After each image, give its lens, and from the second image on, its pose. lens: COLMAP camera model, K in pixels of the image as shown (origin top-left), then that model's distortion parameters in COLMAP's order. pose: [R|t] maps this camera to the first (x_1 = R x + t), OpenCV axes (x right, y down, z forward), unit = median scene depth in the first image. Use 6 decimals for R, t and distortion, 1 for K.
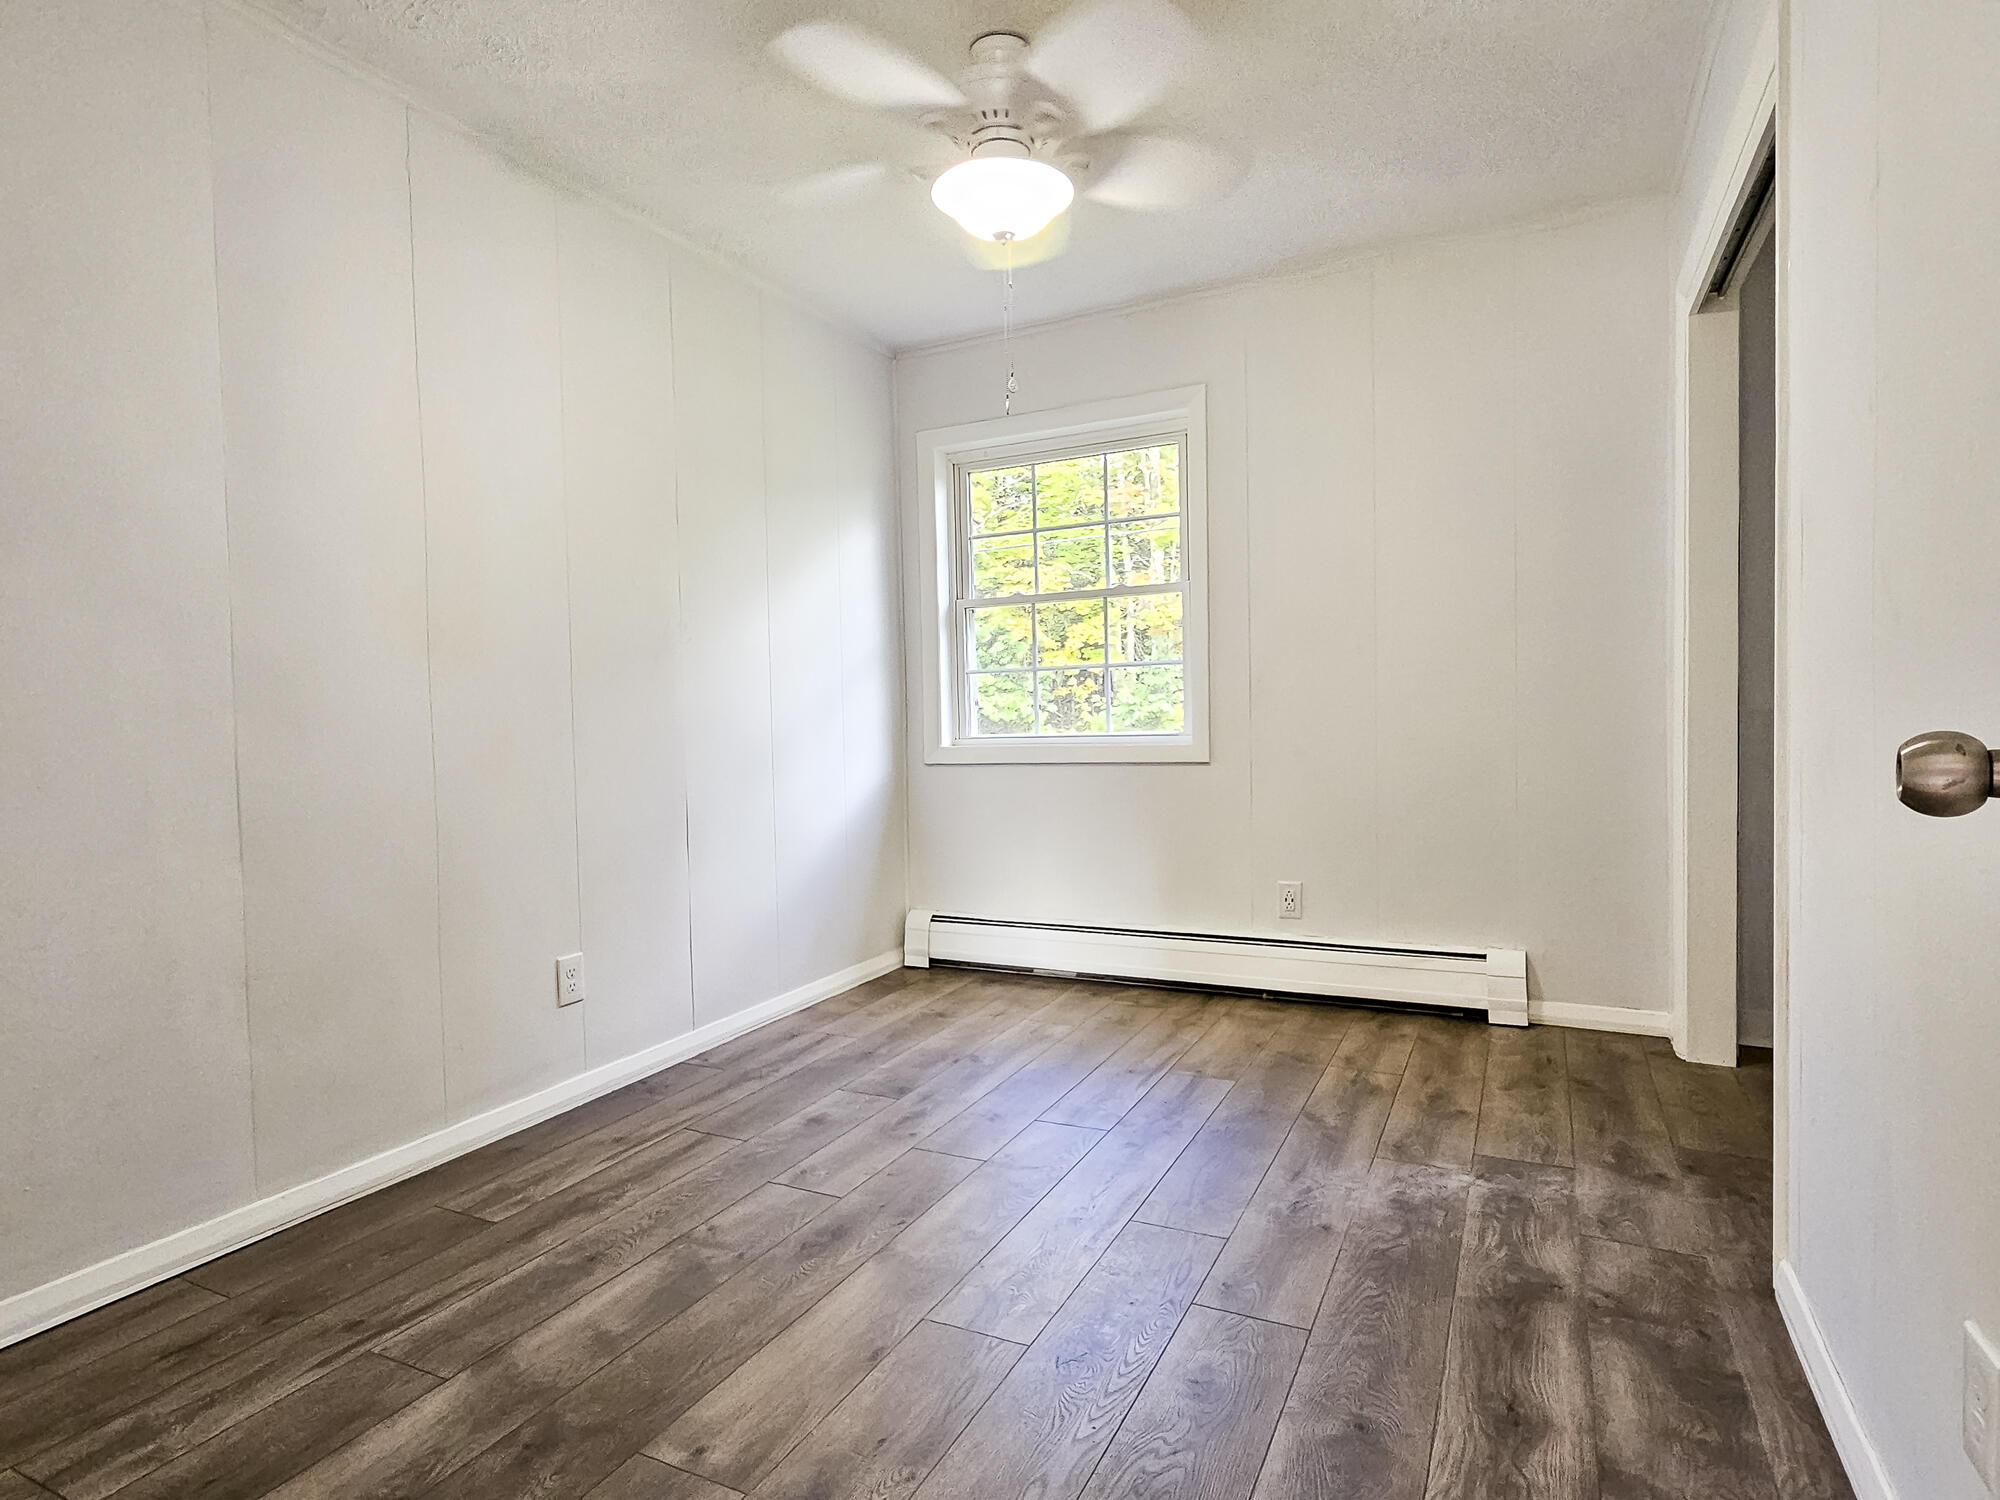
lens RADIAL K [[1073.6, 0, 1000.0], [0, 1073.6, 750.0], [0, 0, 1]] dist [0.000202, 0.000244]
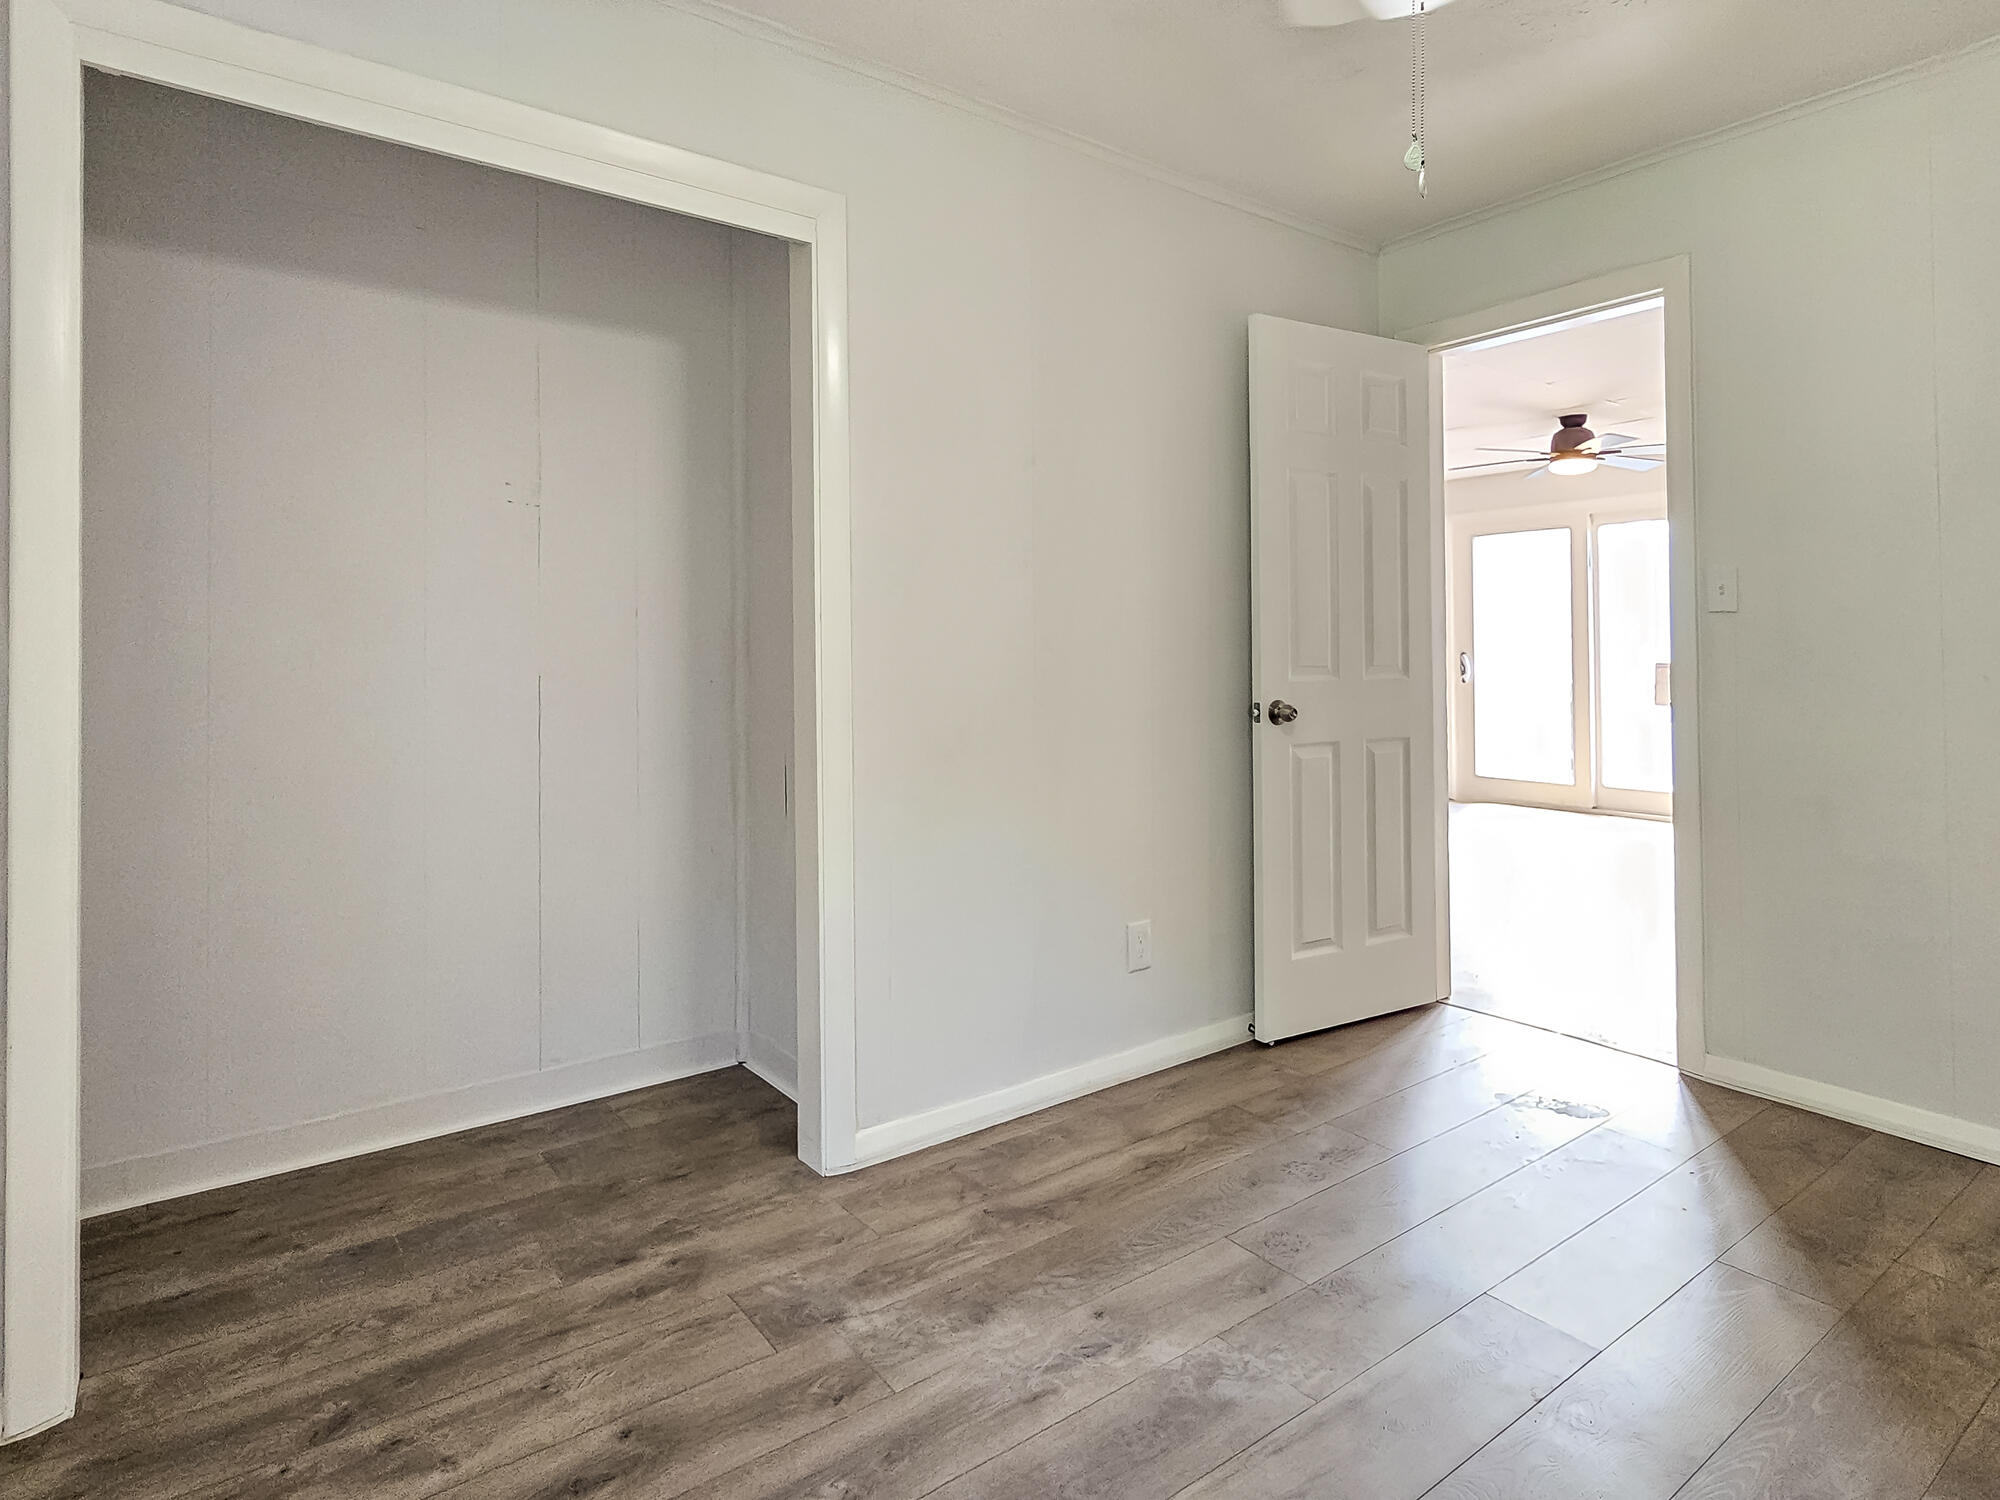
lens RADIAL K [[1073.6, 0, 1000.0], [0, 1073.6, 750.0], [0, 0, 1]] dist [0.000202, 0.000244]
pose [[-0.894333, -0.008024, 0.447329, -0.013606], [0.042338, 0.993834, 0.102474, -0.107196], [-0.445393, 0.110585, -0.888479, 1.763850]]
